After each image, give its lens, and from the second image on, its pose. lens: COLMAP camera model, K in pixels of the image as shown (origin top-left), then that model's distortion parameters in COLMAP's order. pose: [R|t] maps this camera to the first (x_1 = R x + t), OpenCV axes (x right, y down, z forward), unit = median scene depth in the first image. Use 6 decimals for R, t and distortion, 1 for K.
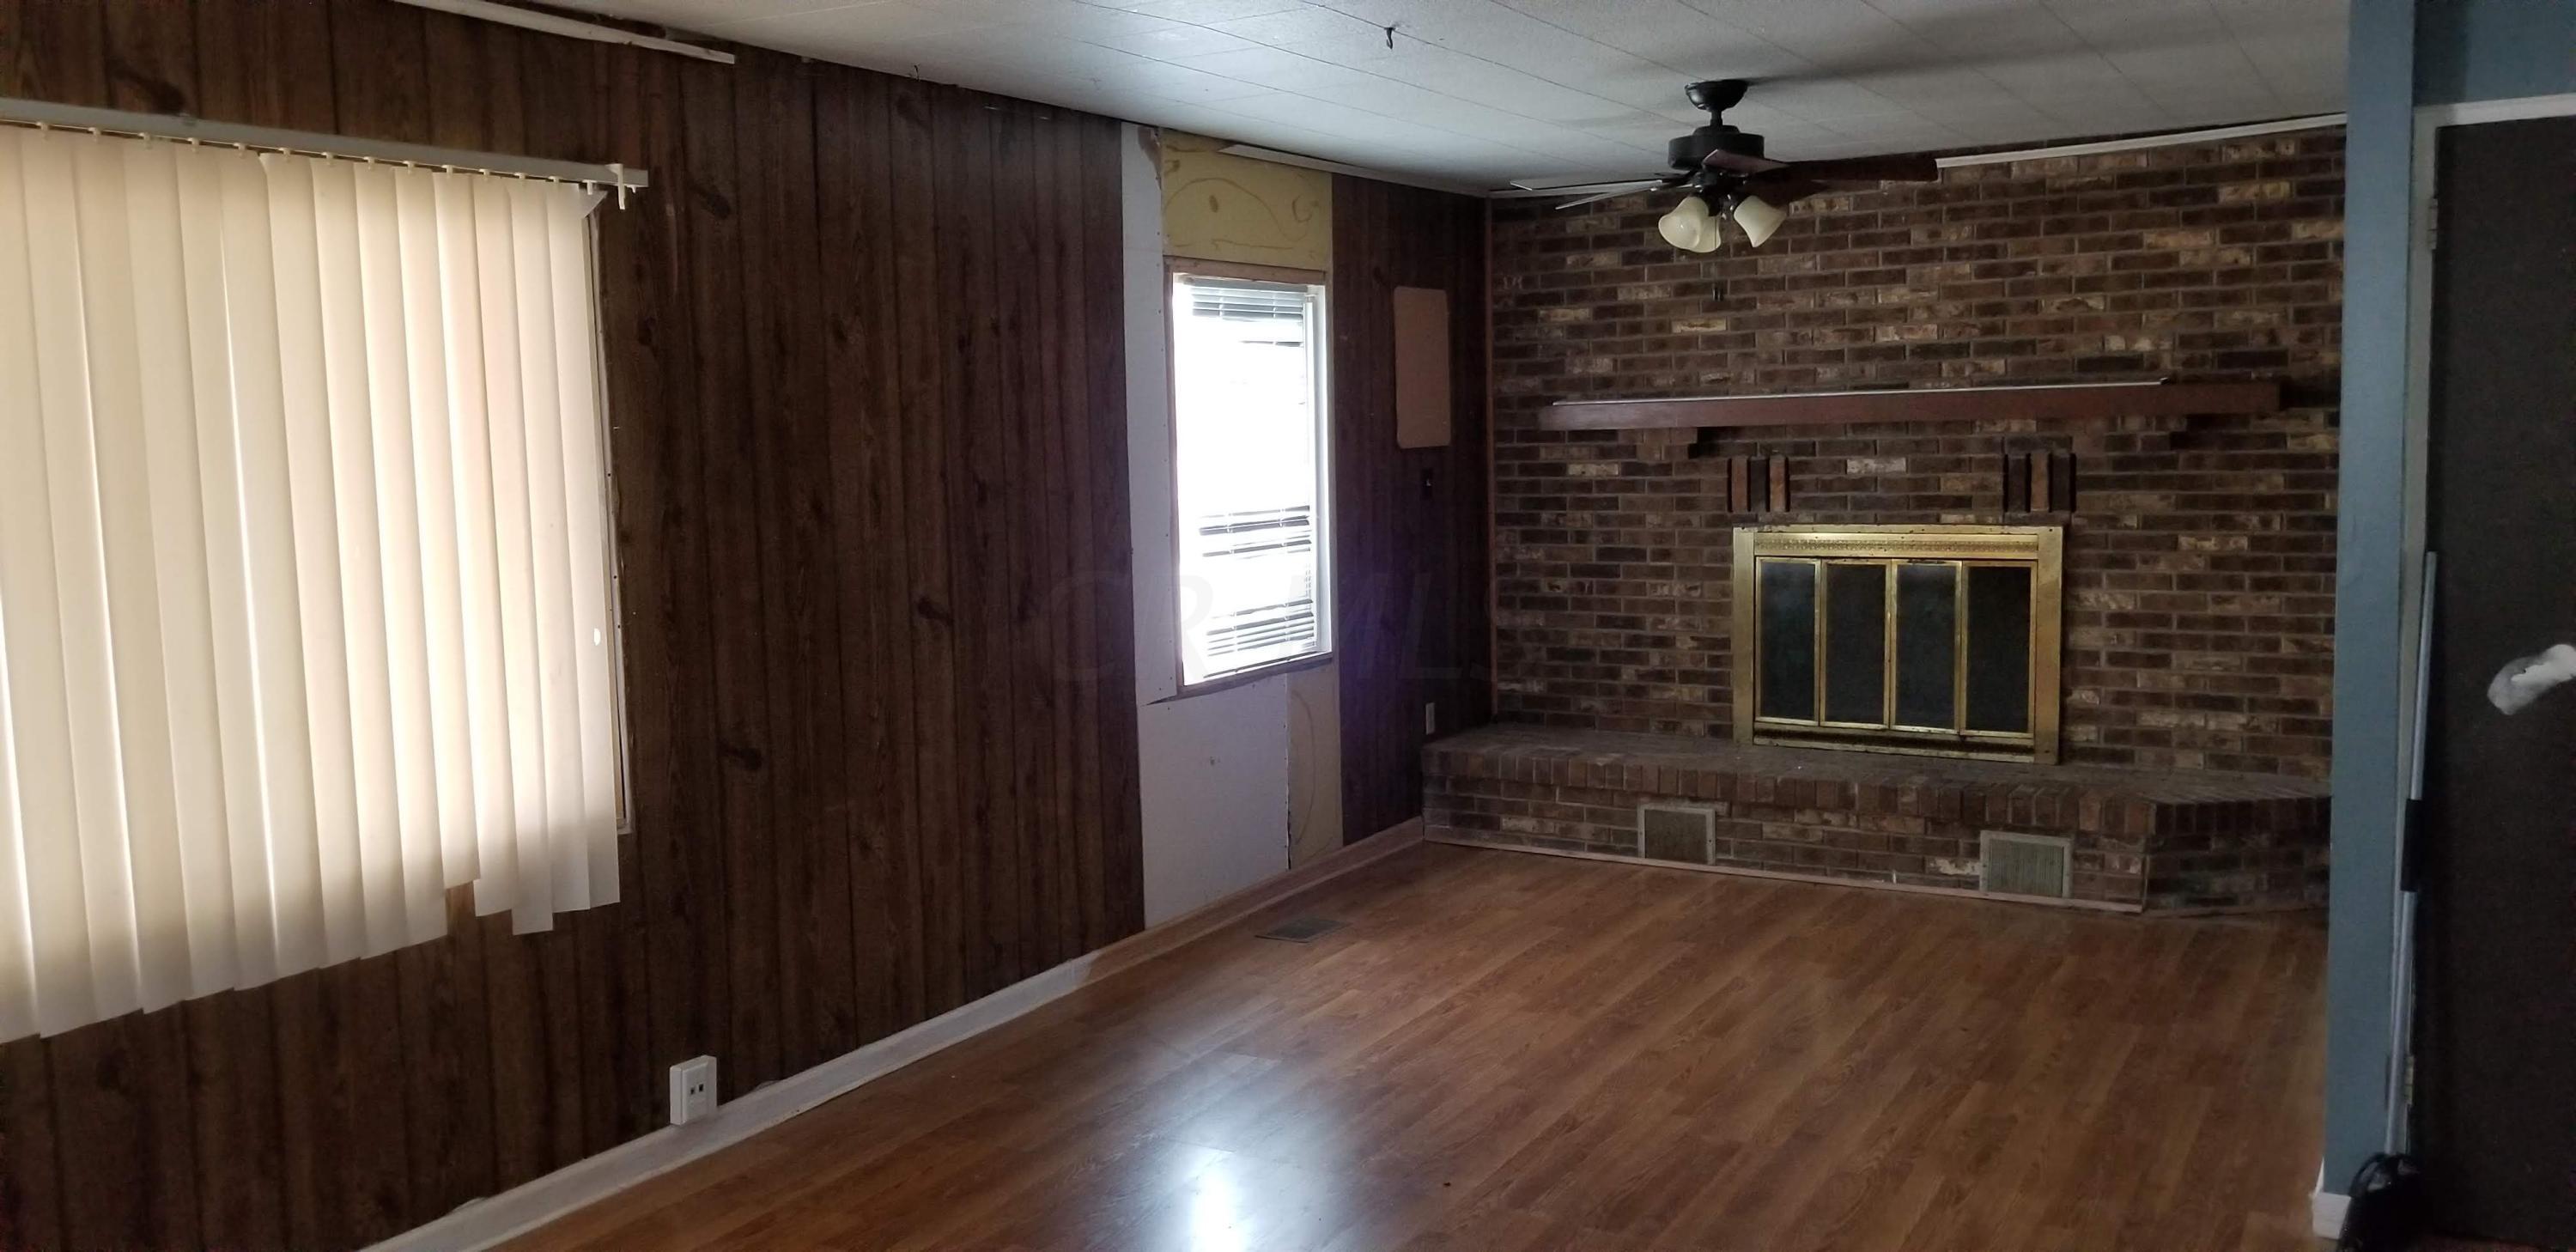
lens RADIAL K [[1990.8, 0, 1224.5], [0, 1990.8, 620.5], [0, 0, 1]] dist [0.077849, -0.151533]
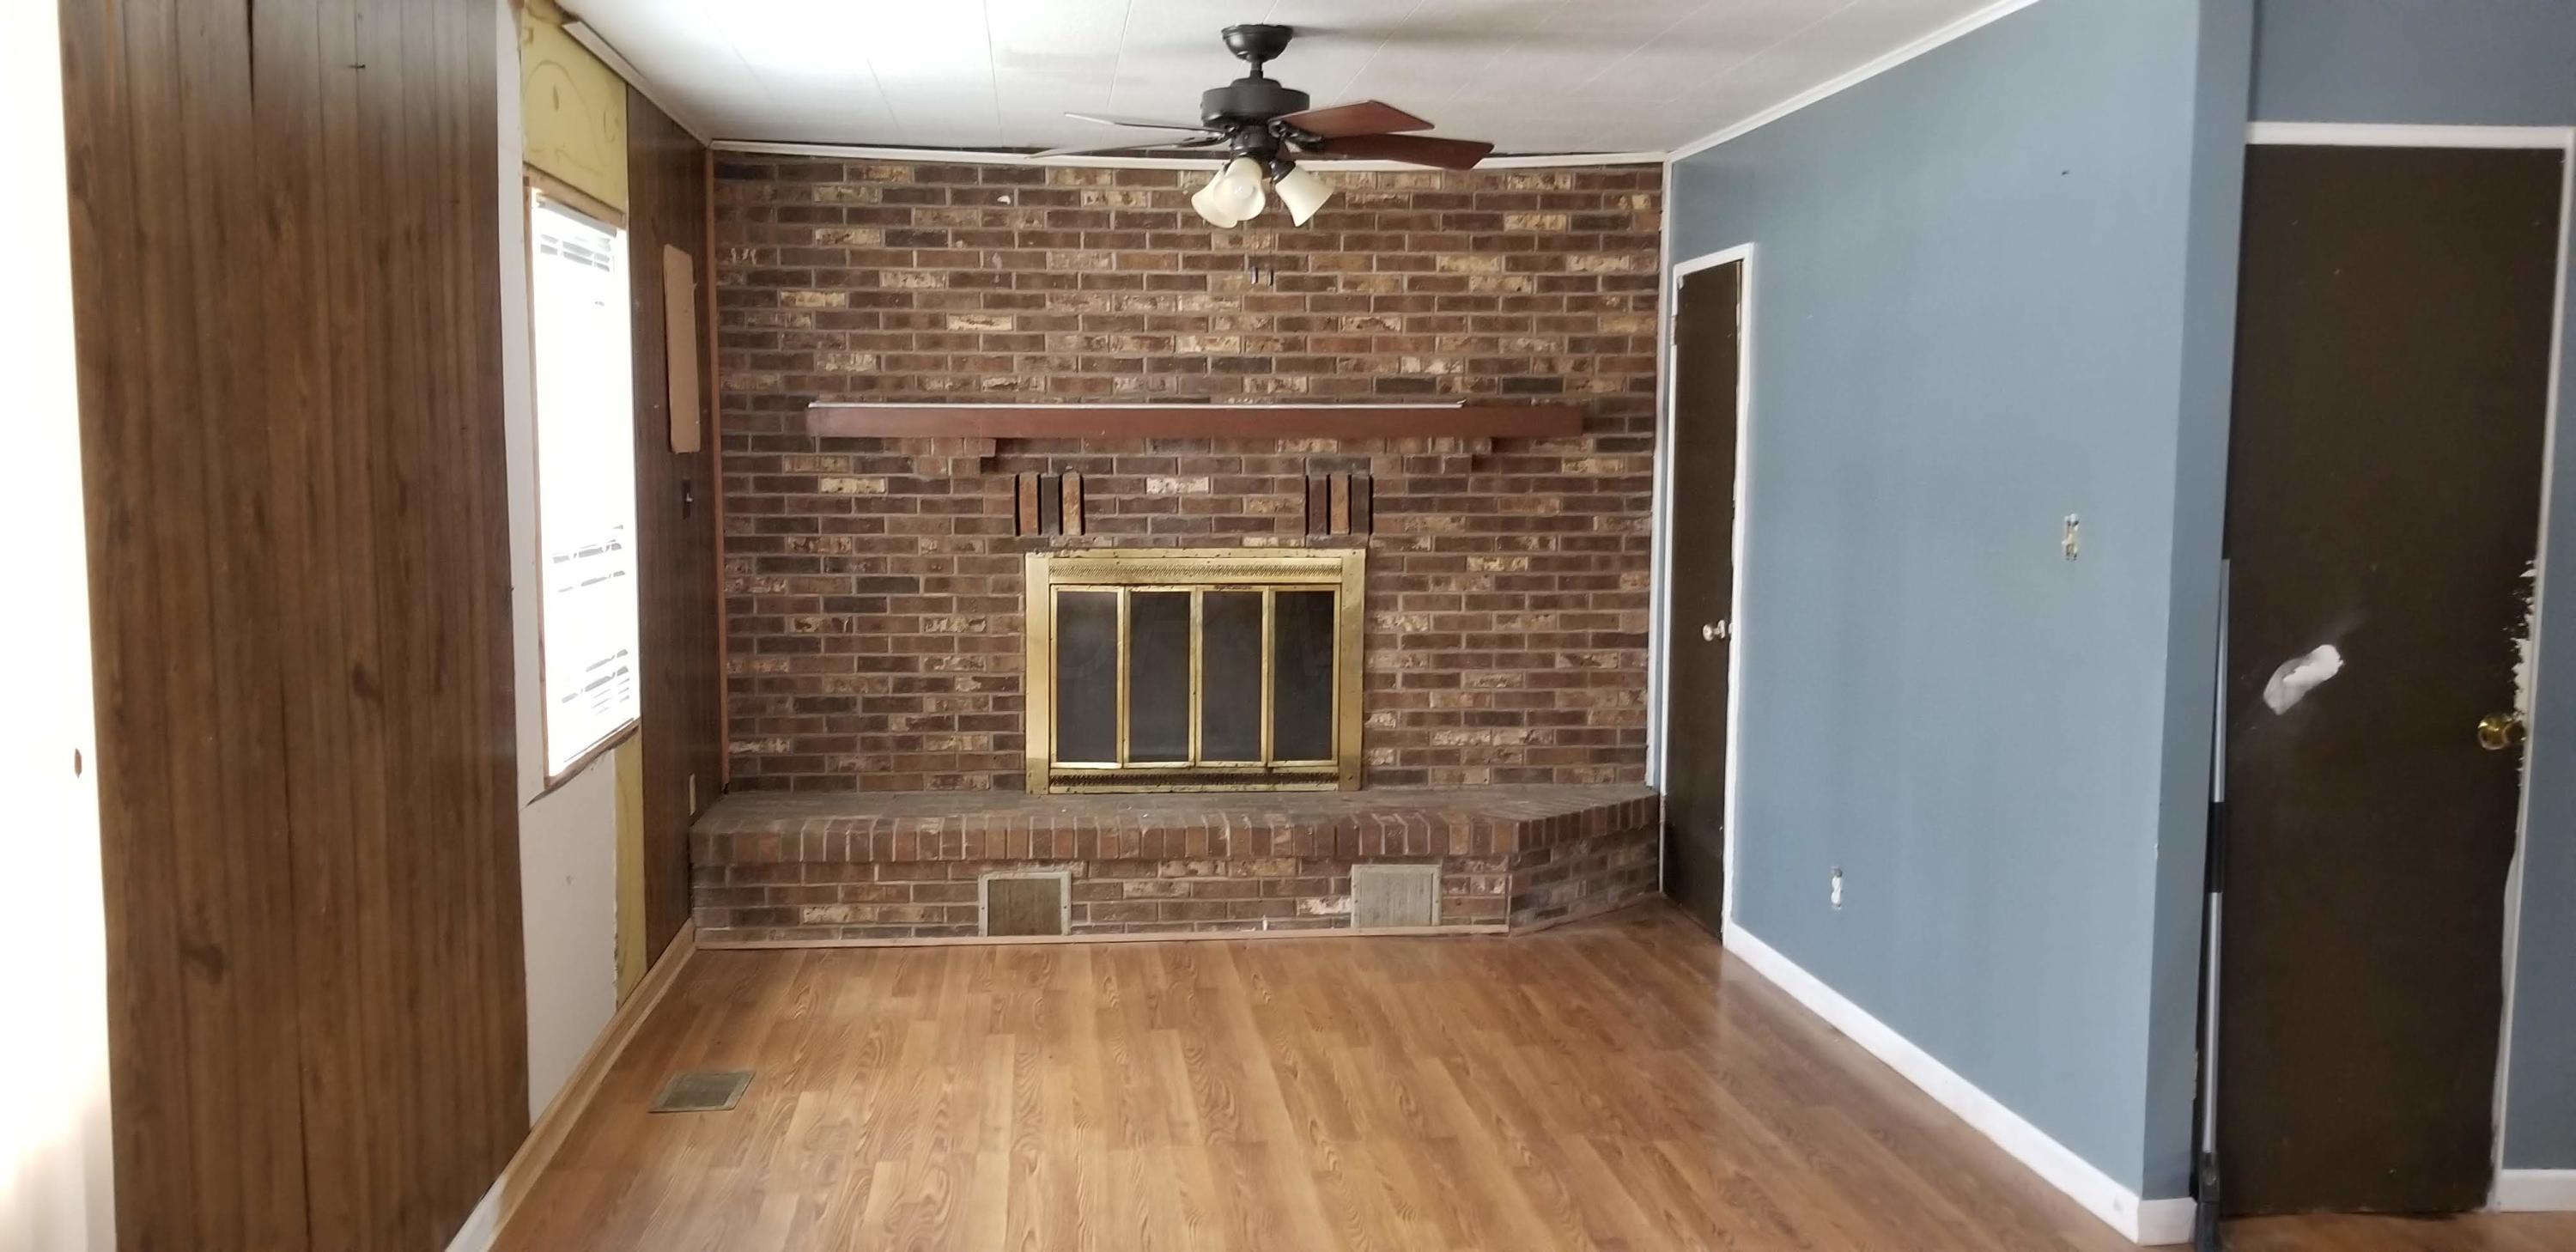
lens RADIAL K [[2017.7, 0, 1243.0], [0, 2017.7, 645.9], [0, 0, 1]] dist [0.145725, -0.285900]
pose [[0.804586, -0.033935, 0.592866, -0.224910], [0.037179, 0.999286, 0.006741, -0.008196], [-0.592671, 0.016618, 0.805273, 0.241368]]
